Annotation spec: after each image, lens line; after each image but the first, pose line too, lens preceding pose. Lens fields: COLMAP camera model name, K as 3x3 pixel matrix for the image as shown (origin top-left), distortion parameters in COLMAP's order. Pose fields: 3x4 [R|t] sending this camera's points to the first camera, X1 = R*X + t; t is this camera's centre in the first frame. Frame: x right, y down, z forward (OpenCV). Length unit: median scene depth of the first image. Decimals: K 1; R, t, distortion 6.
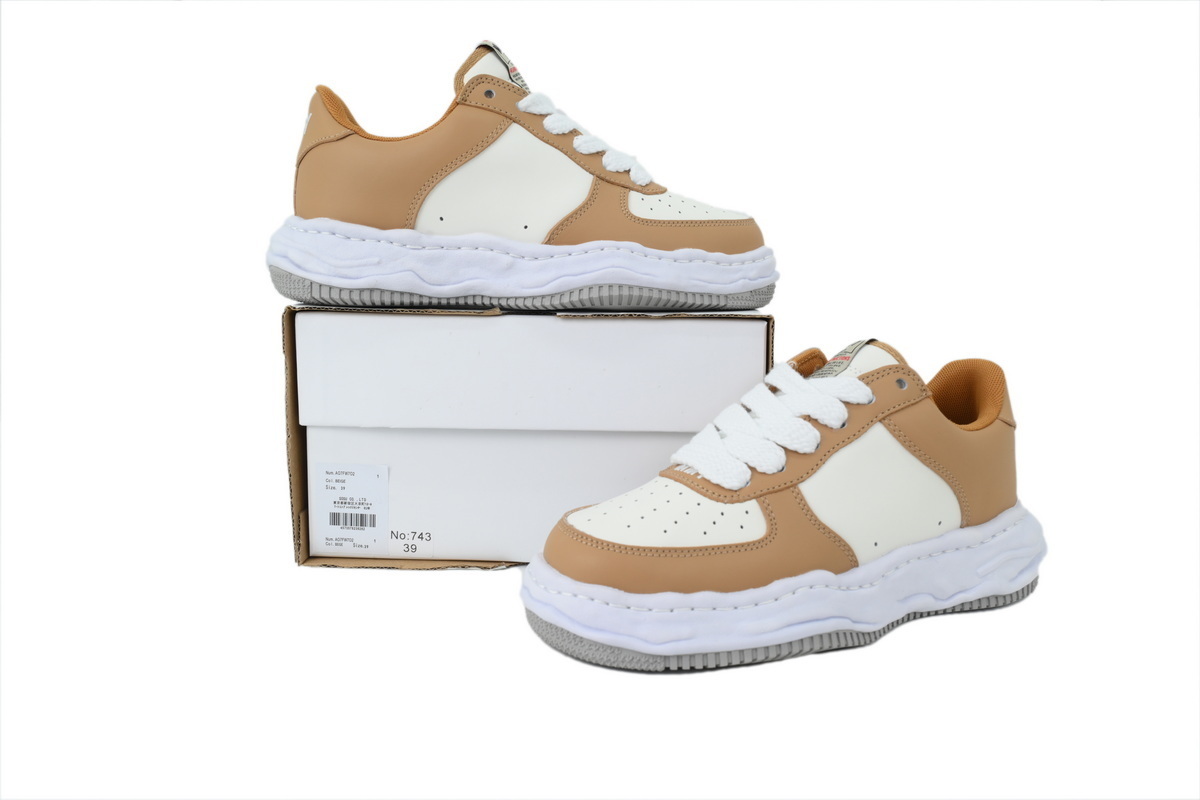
lens RADIAL K [[914.9, 0, 600.0], [0, 914.9, 400.0], [0, 0, 1]] dist [-0.001550, -0.003128]
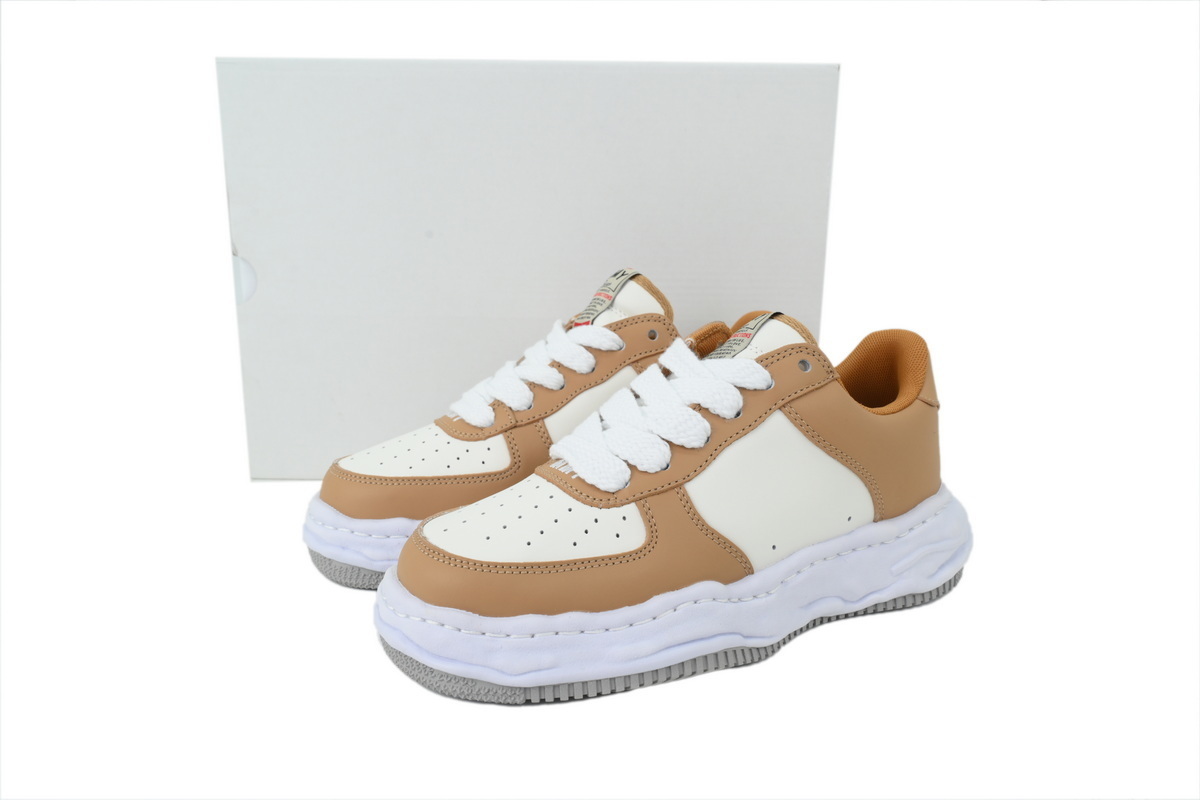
lens RADIAL K [[914.9, 0, 600.0], [0, 914.9, 400.0], [0, 0, 1]] dist [-0.001550, -0.003128]
pose [[0.999582, -0.017671, 0.022868, 0.112026], [0.016195, 0.997870, 0.063196, -0.044309], [-0.023936, -0.062799, 0.997739, 0.120153]]
